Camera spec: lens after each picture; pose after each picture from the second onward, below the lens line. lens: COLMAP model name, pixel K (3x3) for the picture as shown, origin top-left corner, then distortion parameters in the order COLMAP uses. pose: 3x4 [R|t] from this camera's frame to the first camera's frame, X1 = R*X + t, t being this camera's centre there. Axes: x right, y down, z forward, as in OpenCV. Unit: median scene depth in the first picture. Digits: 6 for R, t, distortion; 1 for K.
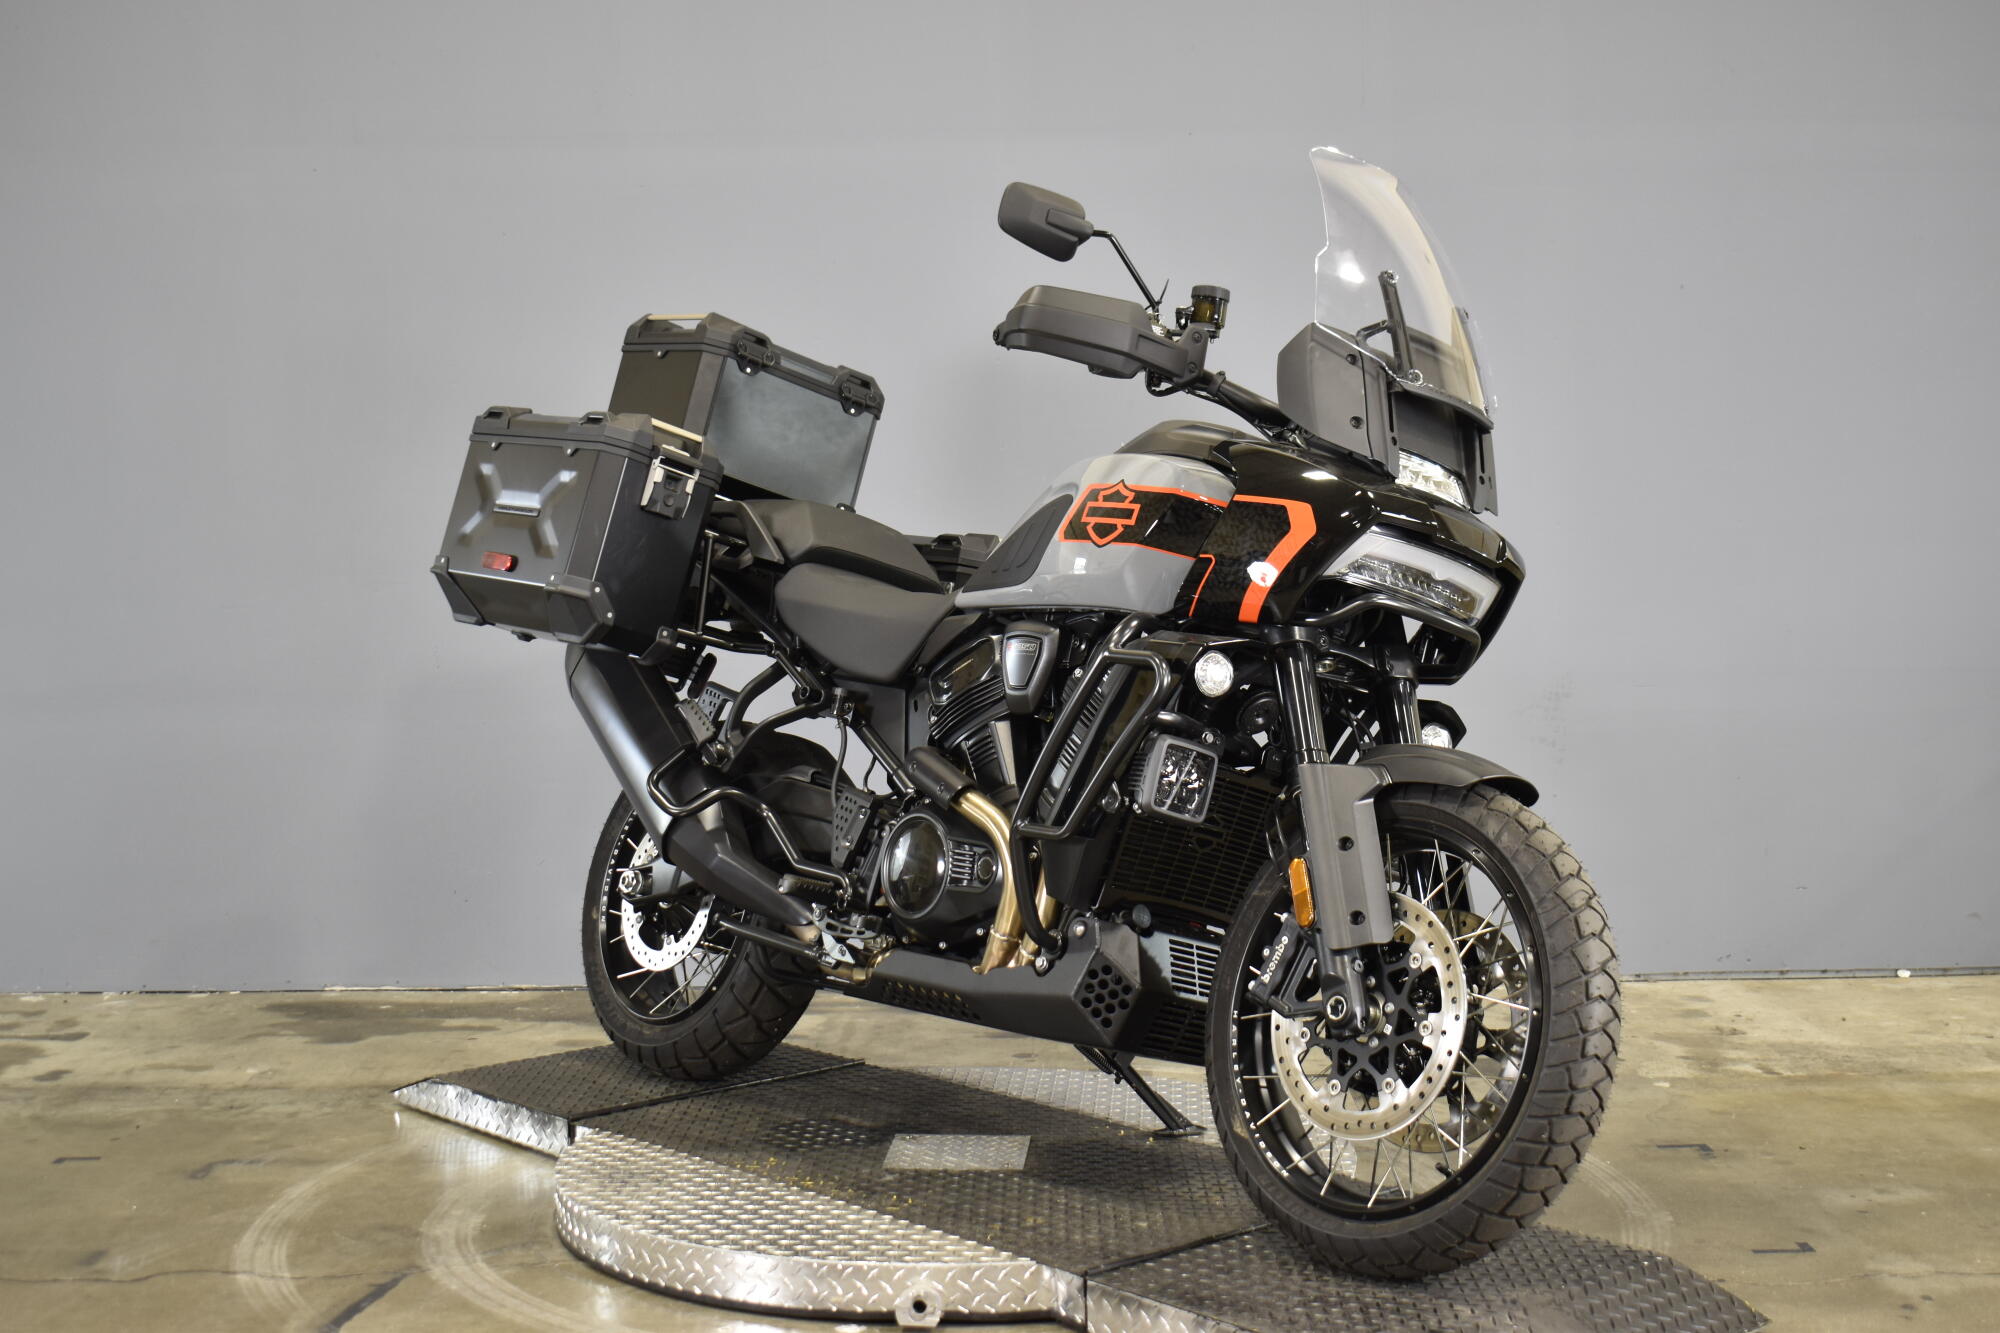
lens RADIAL K [[2586.4, 0, 989.2], [0, 2586.4, 672.3], [0, 0, 1]] dist [-0.046428, 0.000000]
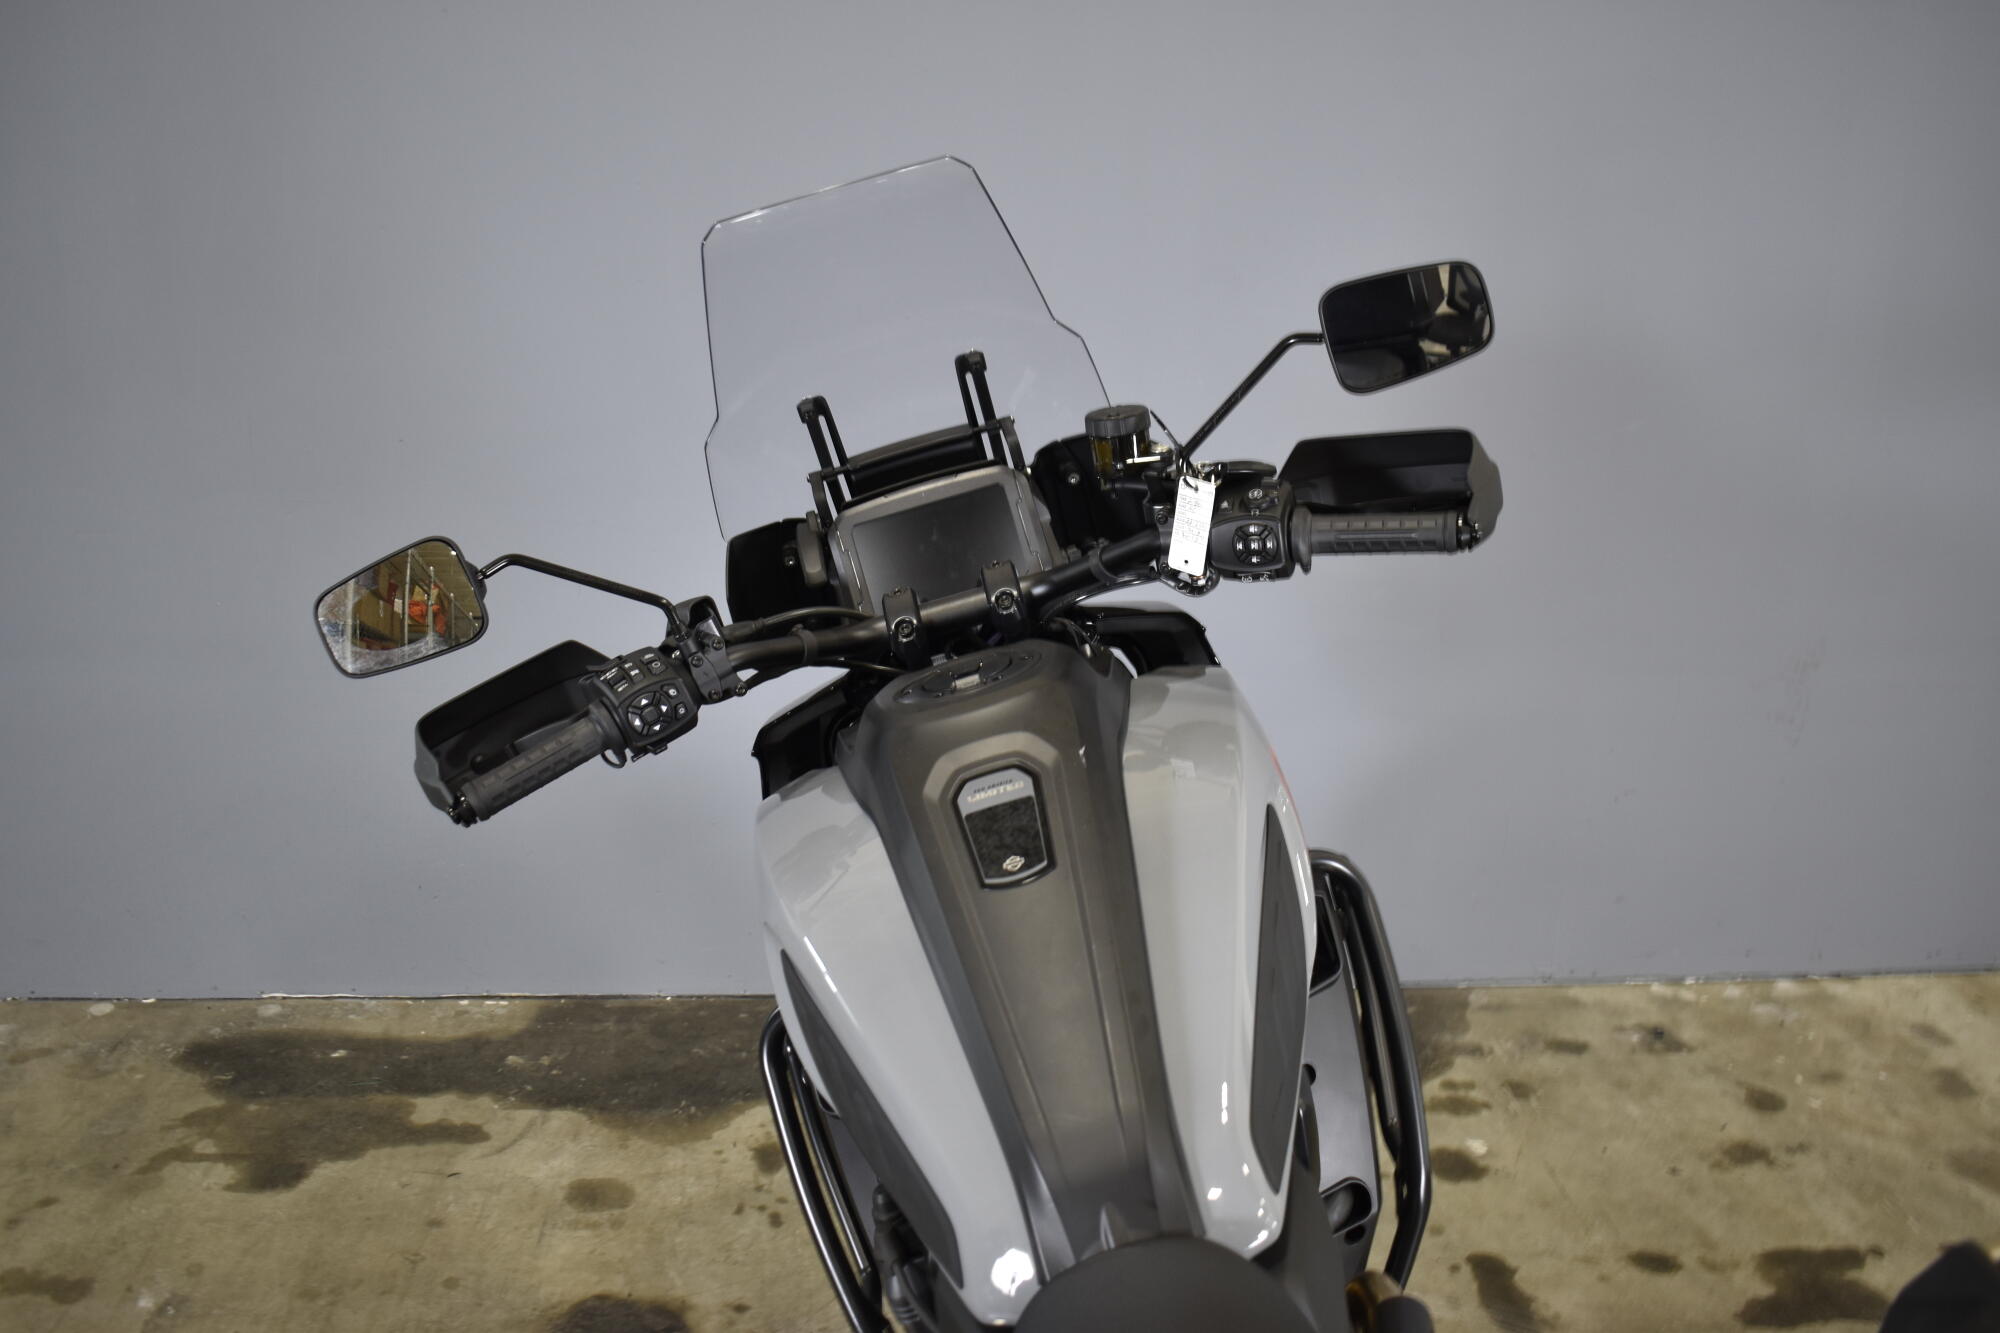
lens RADIAL K [[1887.6, 0, 1002.8], [0, 1887.6, 668.1], [0, 0, 1]] dist [-0.085739, 0.000000]
pose [[0.995767, 0.011142, 0.091233, -0.108493], [-0.034924, 0.964040, 0.263451, -0.174136], [-0.085017, -0.265522, 0.960349, 0.594551]]
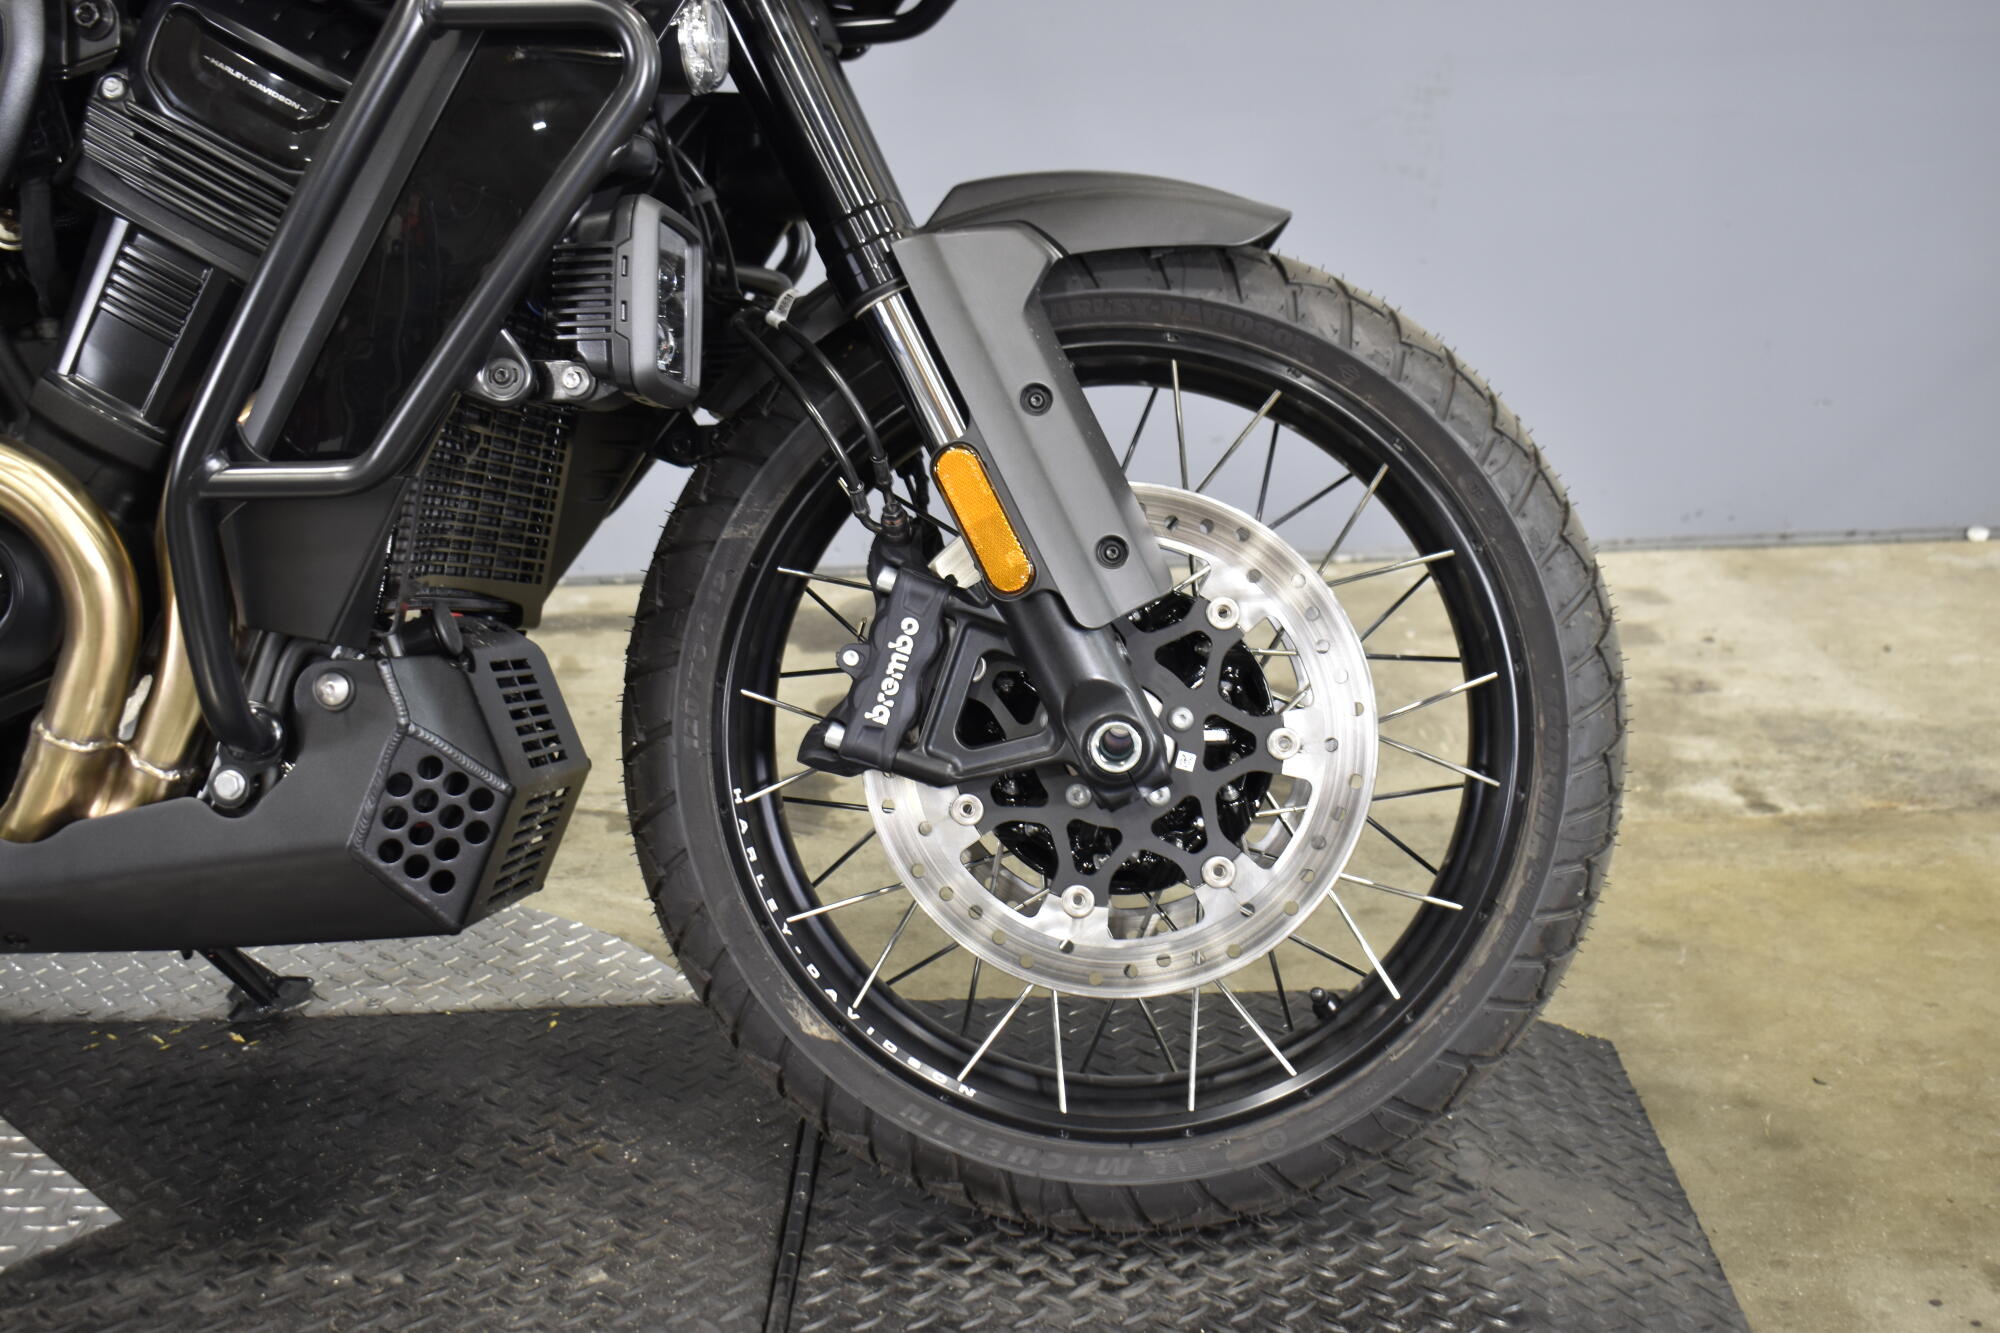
lens RADIAL K [[2419.2, 0, 1006.6], [0, 2419.2, 668.6], [0, 0, 1]] dist [-0.056549, 0.000000]
pose [[0.999591, -0.026325, -0.011199, 0.161902], [0.028283, 0.968234, 0.248439, -0.003917], [0.004303, -0.248654, 0.968583, 0.550792]]
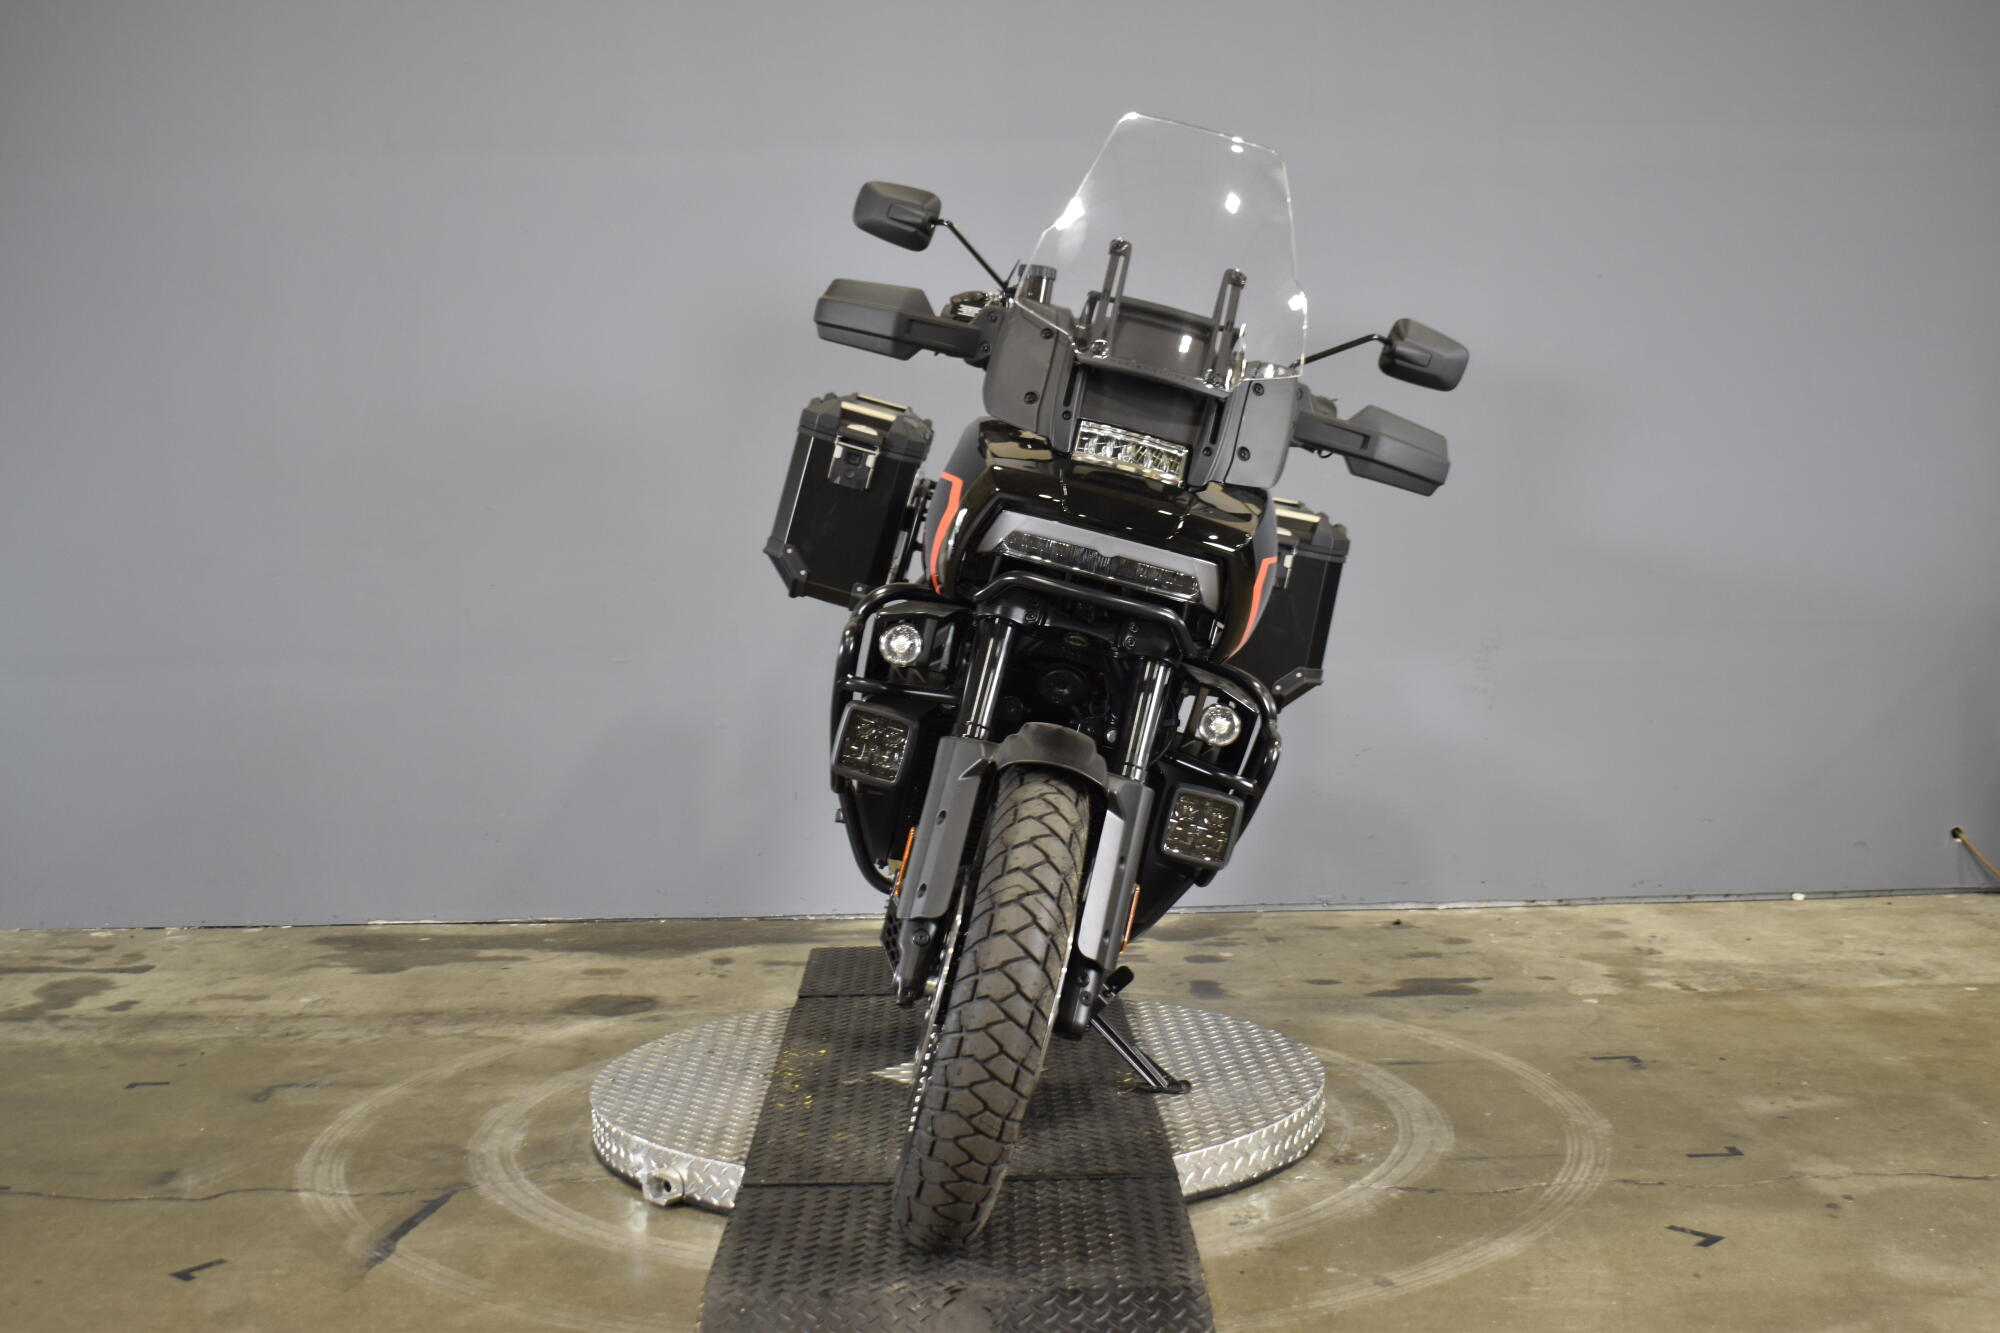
lens RADIAL K [[2308.6, 0, 996.7], [0, 2308.6, 678.8], [0, 0, 1]] dist [-0.060901, 0.000000]
pose [[0.999760, -0.006741, 0.020838, -0.013565], [0.006265, 0.999720, 0.022827, -0.002089], [-0.020987, -0.022691, 0.999522, 0.026034]]
